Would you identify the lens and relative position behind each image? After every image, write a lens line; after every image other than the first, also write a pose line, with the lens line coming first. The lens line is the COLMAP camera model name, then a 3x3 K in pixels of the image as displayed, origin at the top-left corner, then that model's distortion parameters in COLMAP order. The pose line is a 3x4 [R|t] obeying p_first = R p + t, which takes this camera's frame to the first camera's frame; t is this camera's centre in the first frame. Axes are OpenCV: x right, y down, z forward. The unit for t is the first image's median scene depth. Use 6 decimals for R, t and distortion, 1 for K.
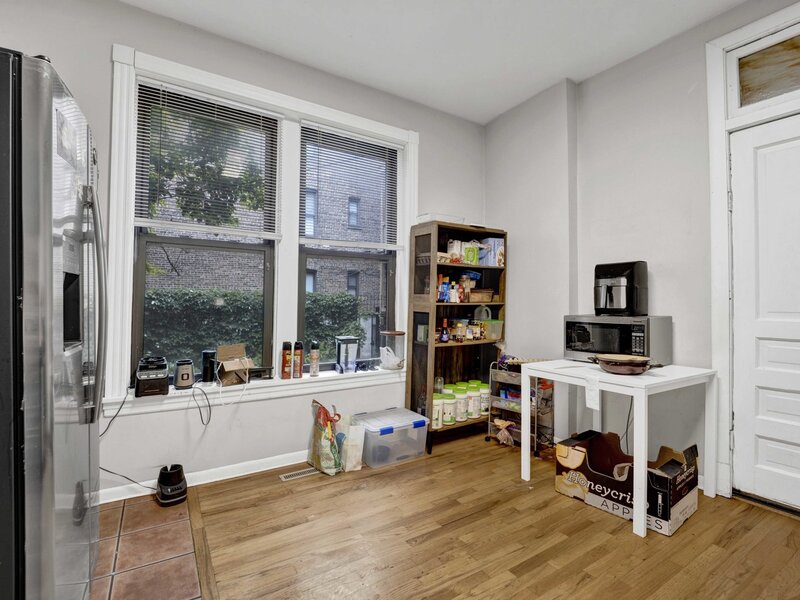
lens RADIAL K [[381.4, 0, 398.6], [0, 381.4, 301.7], [0, 0, 1]] dist [-0.007906, -0.000249]
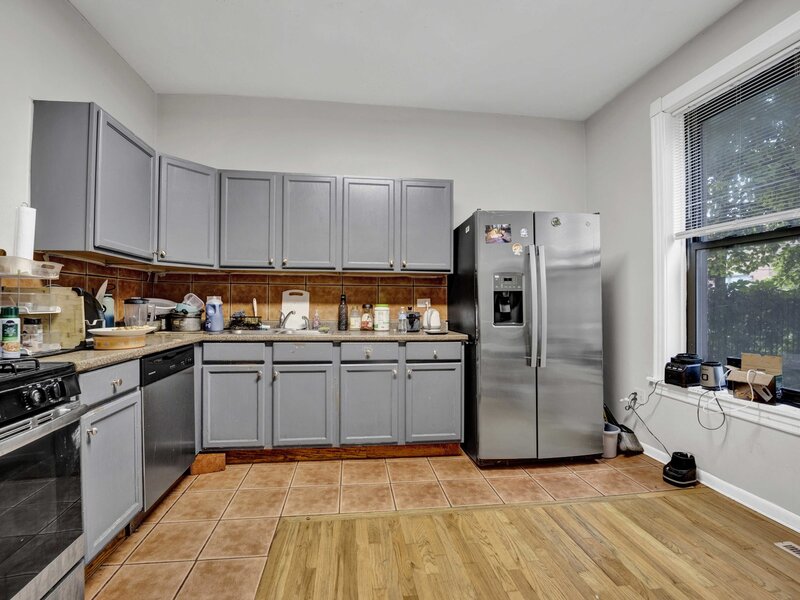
lens RADIAL K [[381.4, 0, 397.1], [0, 381.4, 299.6], [0, 0, 1]] dist [-0.007906, -0.000249]
pose [[-0.398431, -0.007260, -0.917170, 0.739477], [0.005206, 0.999935, -0.010177, -0.005402], [0.917184, -0.008830, -0.398367, 0.677366]]
